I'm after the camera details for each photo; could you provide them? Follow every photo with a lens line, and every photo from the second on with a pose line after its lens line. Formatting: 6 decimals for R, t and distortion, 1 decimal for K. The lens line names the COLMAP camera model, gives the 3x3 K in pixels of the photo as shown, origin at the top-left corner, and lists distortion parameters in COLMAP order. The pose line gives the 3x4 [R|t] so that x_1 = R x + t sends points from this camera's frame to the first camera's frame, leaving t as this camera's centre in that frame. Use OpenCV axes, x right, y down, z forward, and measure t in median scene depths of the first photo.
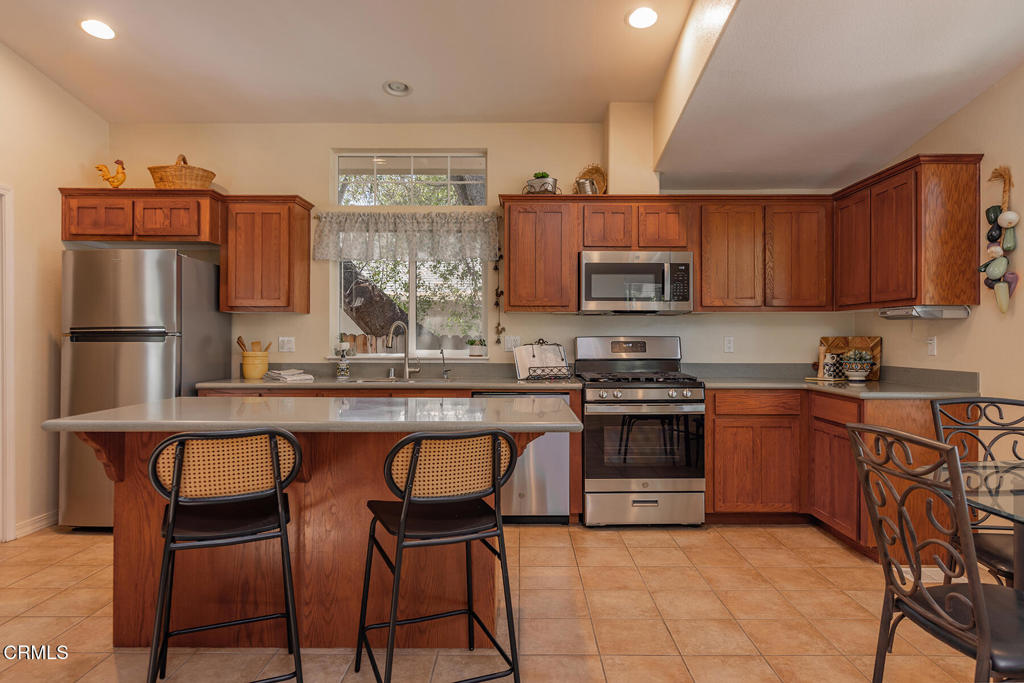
lens RADIAL K [[626.8, 0, 517.9], [0, 626.8, 340.7], [0, 0, 1]] dist [-0.006522, -0.001473]
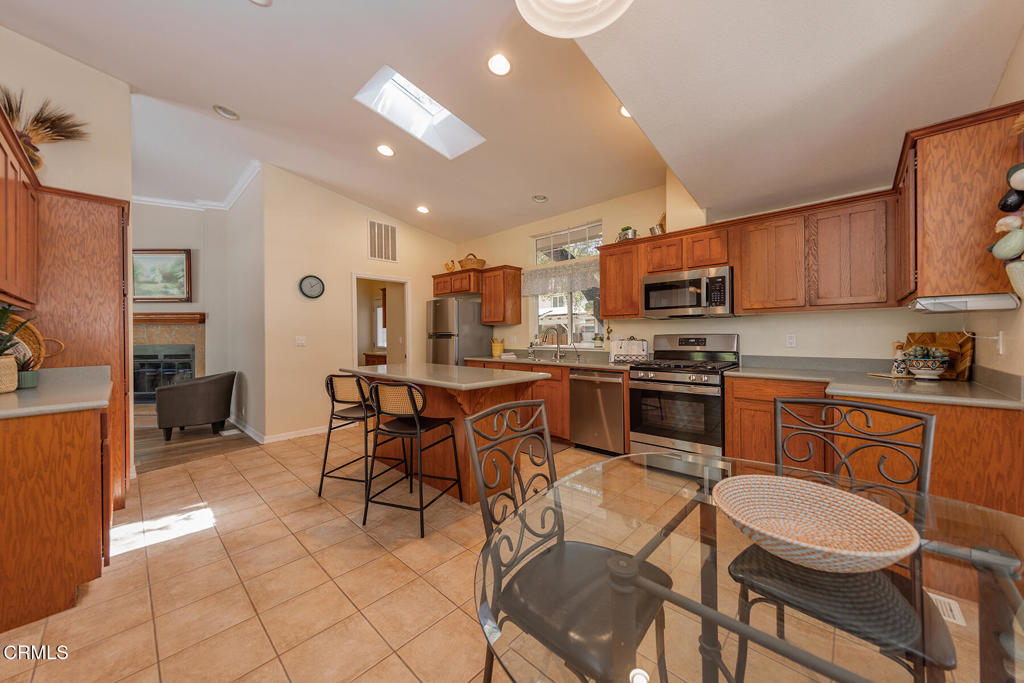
lens RADIAL K [[360.6, 0, 513.1], [0, 360.6, 336.4], [0, 0, 1]] dist [0.000523, 0.000017]
pose [[0.735087, -0.005411, -0.677951, 0.440157], [0.004223, 0.999985, -0.003402, -0.001075], [0.677960, -0.000362, 0.735099, 0.173041]]
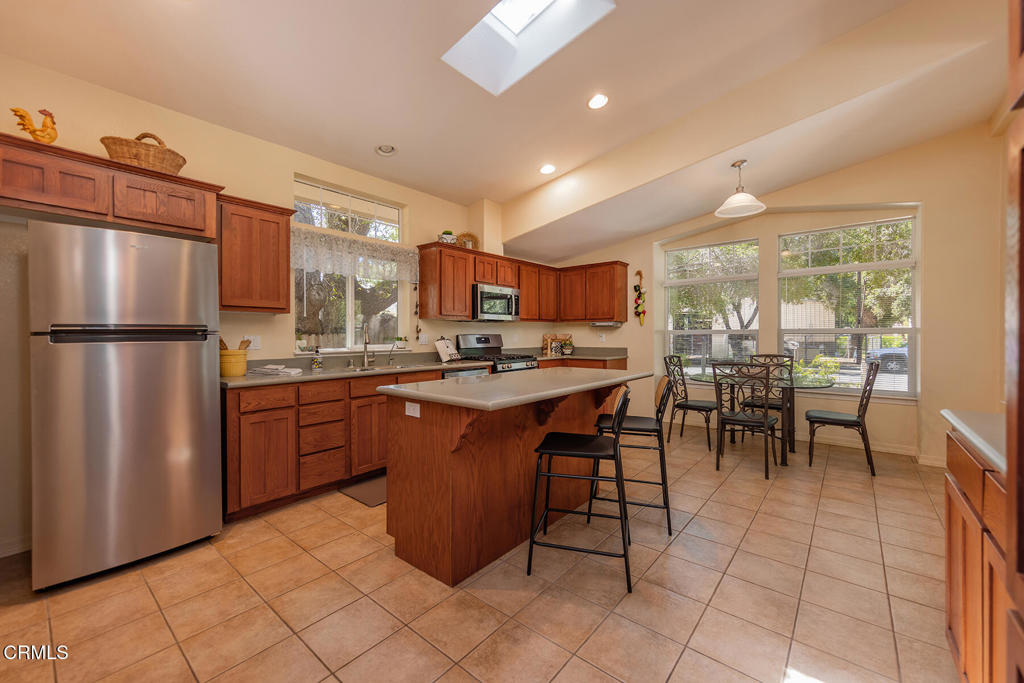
lens RADIAL K [[410.5, 0, 511.8], [0, 410.5, 338.4], [0, 0, 1]] dist [0.012175, 0.000130]
pose [[0.635467, -0.009227, 0.772073, -0.684615], [0.009295, 0.999948, 0.004300, -0.000186], [-0.772072, 0.004444, 0.635519, 0.222603]]
